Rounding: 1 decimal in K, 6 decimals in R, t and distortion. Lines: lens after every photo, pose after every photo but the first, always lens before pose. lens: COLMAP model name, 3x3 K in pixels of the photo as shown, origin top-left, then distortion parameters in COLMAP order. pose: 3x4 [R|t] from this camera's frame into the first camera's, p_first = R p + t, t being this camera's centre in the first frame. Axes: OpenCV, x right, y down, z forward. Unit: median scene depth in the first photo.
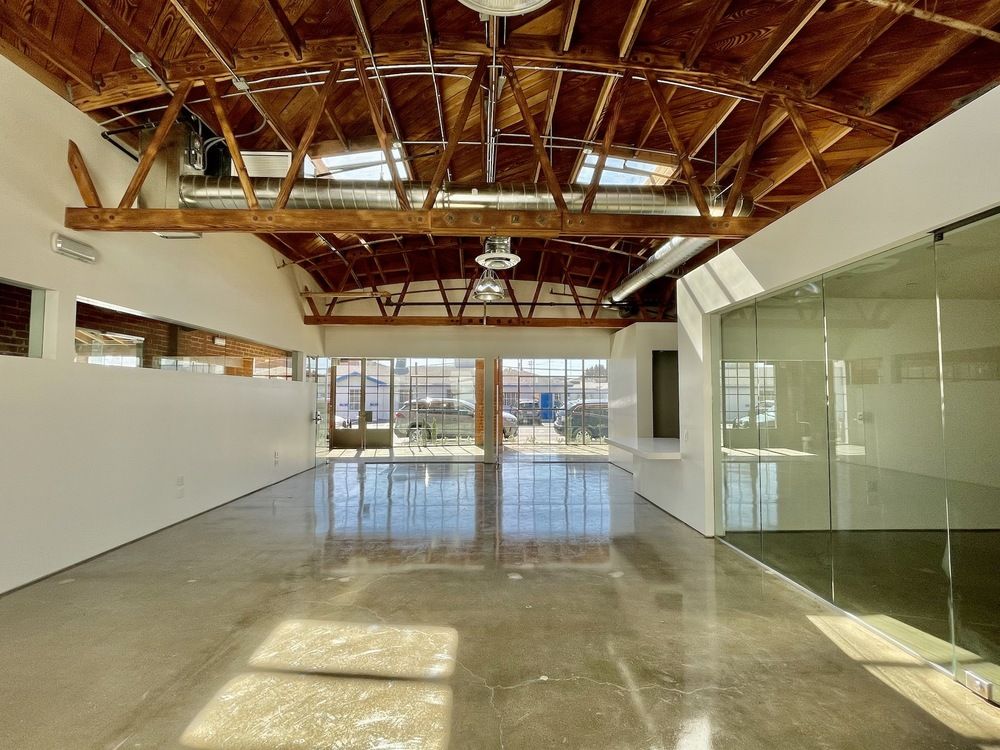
lens RADIAL K [[489.2, 0, 500.0], [0, 489.2, 375.0], [0, 0, 1]] dist [-0.011176, 0.000218]
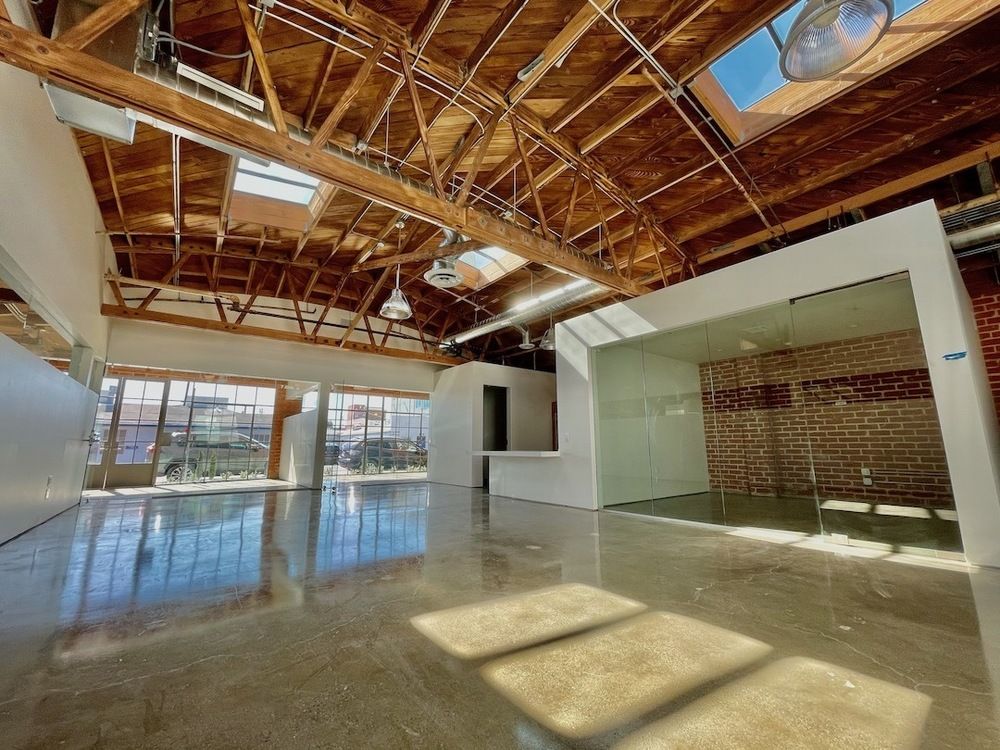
lens RADIAL K [[405.9, 0, 502.6], [0, 405.9, 372.6], [0, 0, 1]] dist [-0.002283, 0.000709]
pose [[0.807034, 0.105942, 0.580923, -0.469218], [-0.024224, 0.988886, -0.146689, 0.129278], [-0.590007, 0.104311, 0.800631, 0.219683]]
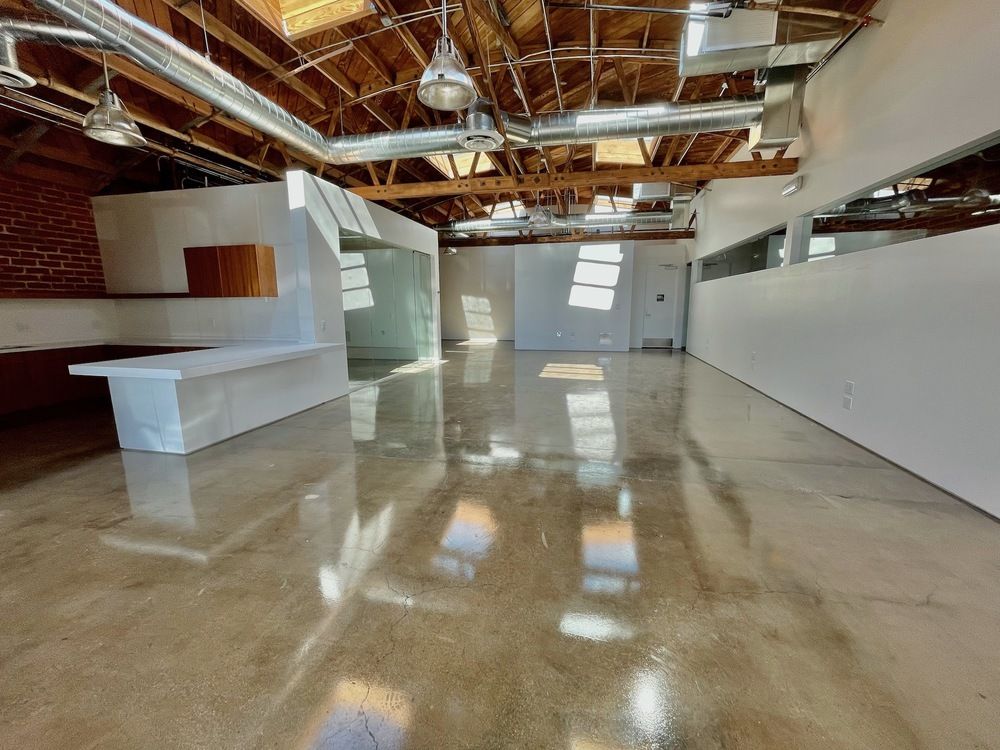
lens RADIAL K [[405.9, 0, 502.6], [0, 405.9, 372.6], [0, 0, 1]] dist [-0.002283, 0.000709]
pose [[-0.968460, -0.035956, 0.246561, -0.276617], [-0.006233, 0.992720, 0.120287, 0.125460], [-0.249091, 0.114956, -0.961633, 2.015082]]
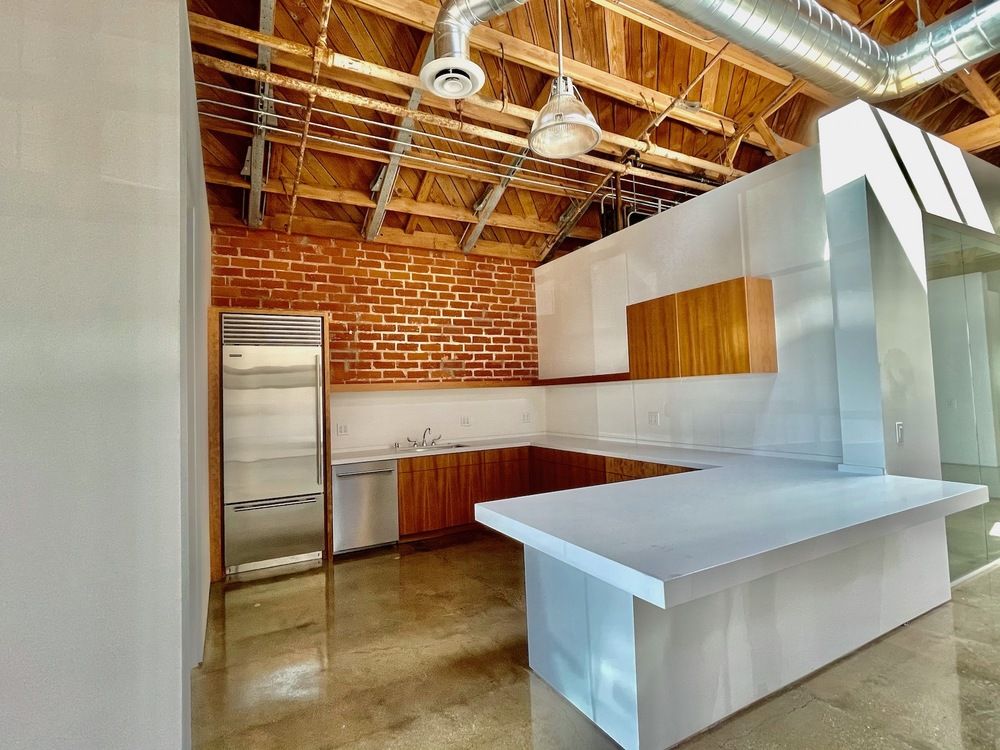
lens RADIAL K [[489.9, 0, 500.0], [0, 489.9, 375.0], [0, 0, 1]] dist [0.001744, -0.000135]
pose [[-0.448232, 0.050085, 0.892513, 0.153807], [-0.007768, 0.998173, -0.059916, 0.104956], [-0.893883, -0.033789, -0.447024, 1.735779]]
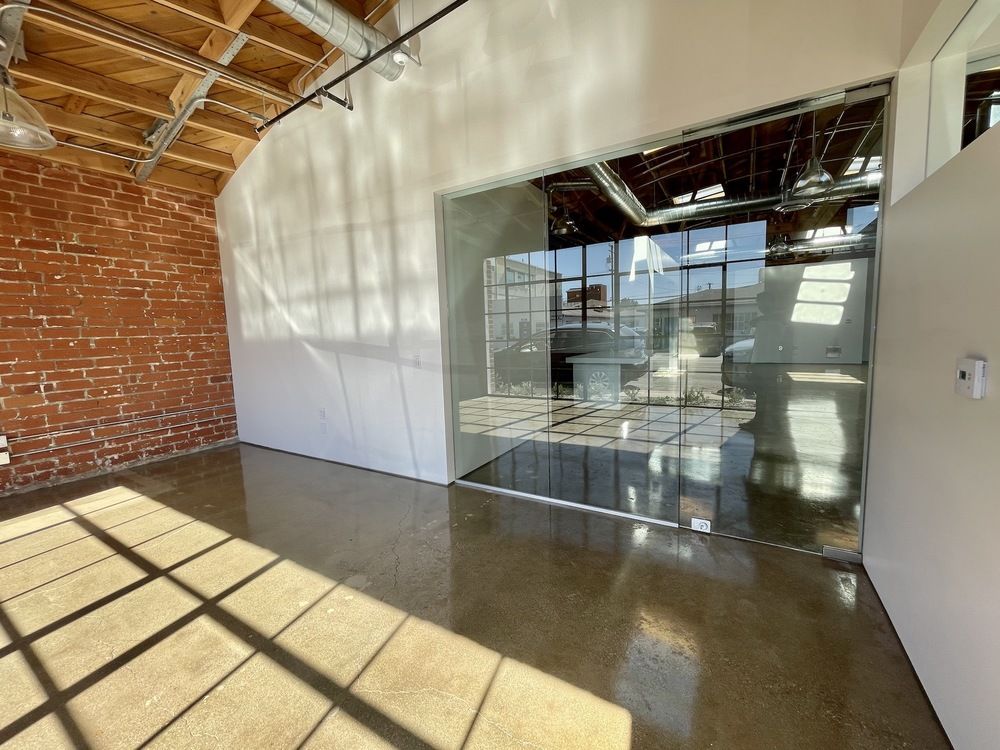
lens RADIAL K [[404.8, 0, 503.4], [0, 404.8, 373.2], [0, 0, 1]] dist [0.002503, -0.002321]
pose [[-0.843316, -0.032799, 0.536415, 0.028472], [0.004546, 0.997665, 0.068149, 0.153103], [-0.537398, 0.059909, -0.841198, 2.603956]]
